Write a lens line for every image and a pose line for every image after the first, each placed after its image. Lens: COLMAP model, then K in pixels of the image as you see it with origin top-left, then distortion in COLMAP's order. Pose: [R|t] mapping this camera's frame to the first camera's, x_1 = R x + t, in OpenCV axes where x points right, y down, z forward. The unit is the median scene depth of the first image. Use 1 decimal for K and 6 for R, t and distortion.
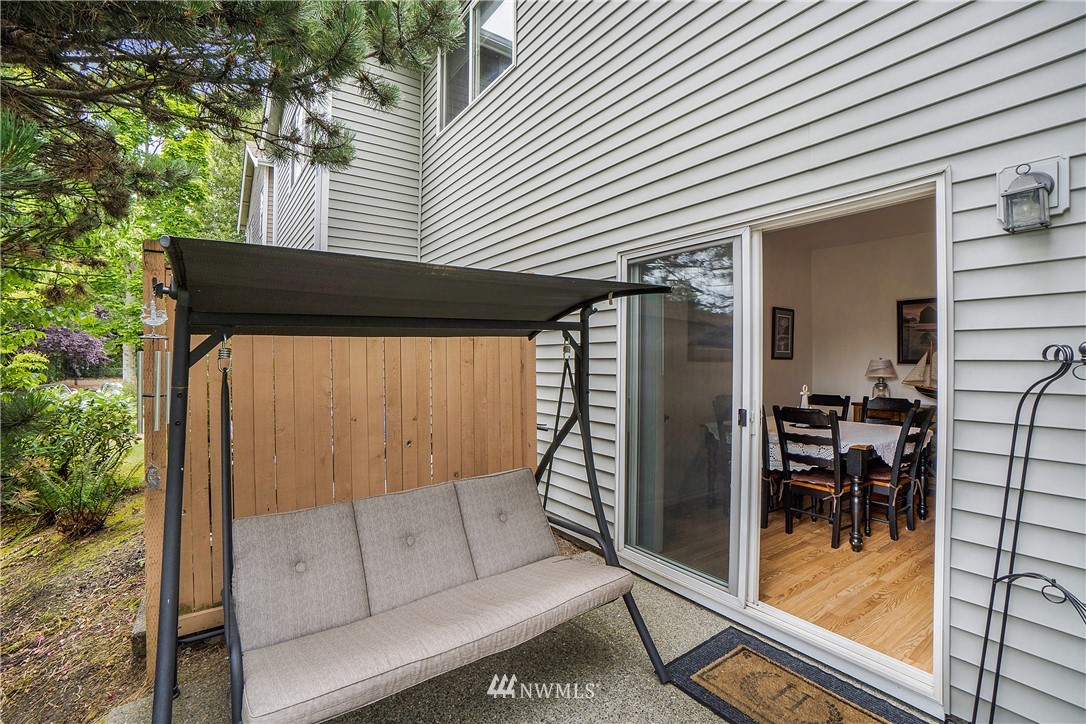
lens RADIAL K [[494.3, 0, 537.1], [0, 494.3, 359.6], [0, 0, 1]] dist [-0.048075, 0.017732]
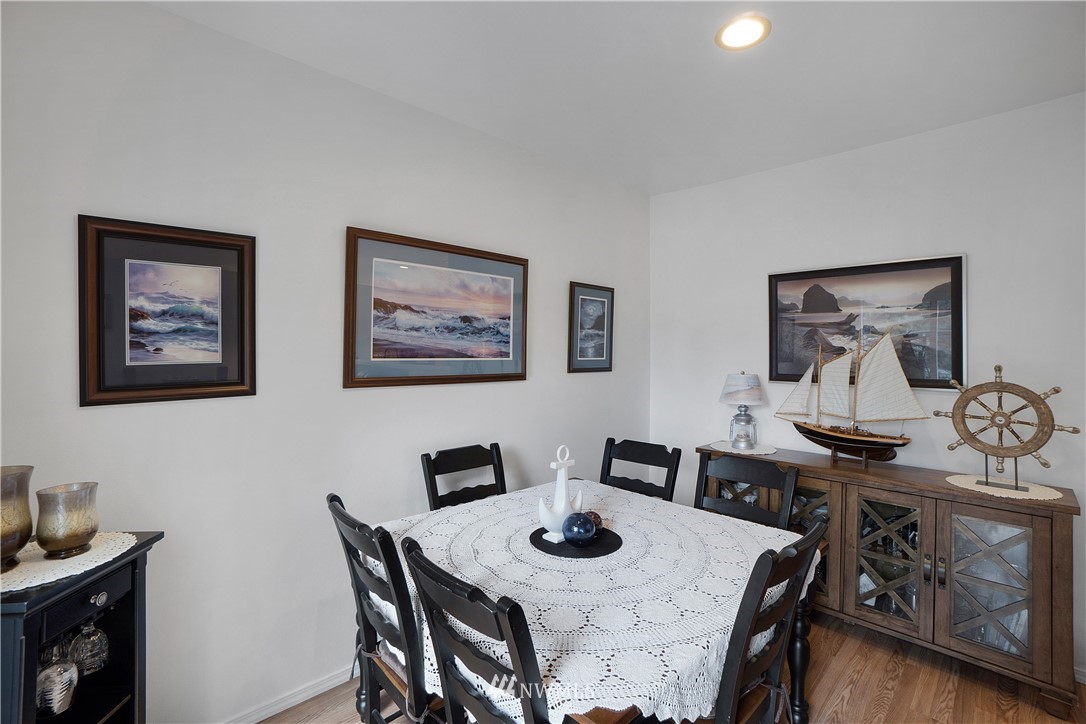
lens RADIAL K [[494.3, 0, 543.7], [0, 494.3, 348.6], [0, 0, 1]] dist [-0.048075, 0.017732]
pose [[0.986635, 0.002384, 0.162926, 0.448357], [-0.002027, 0.999995, -0.002357, -0.034804], [-0.162931, 0.001996, 0.986635, 0.541863]]
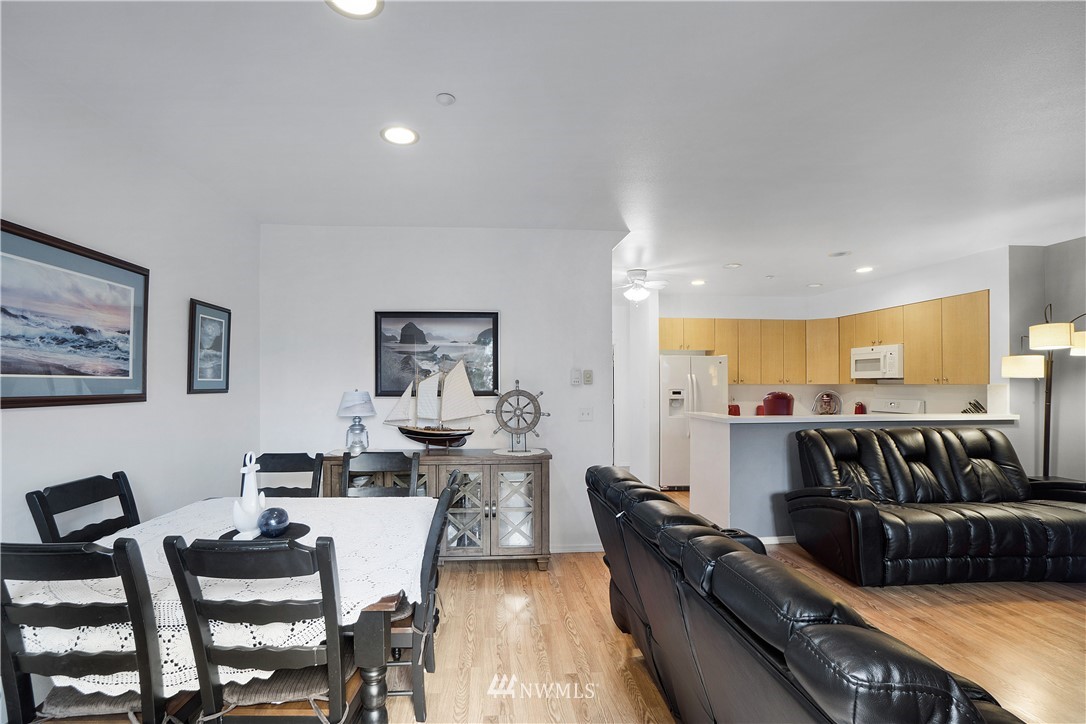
lens RADIAL K [[494.3, 0, 521.7], [0, 494.3, 380.7], [0, 0, 1]] dist [-0.048075, 0.017732]
pose [[0.526364, -0.000118, 0.850259, 0.268827], [0.002959, 0.999994, -0.001693, -0.016841], [-0.850254, 0.003407, 0.526362, 0.497249]]
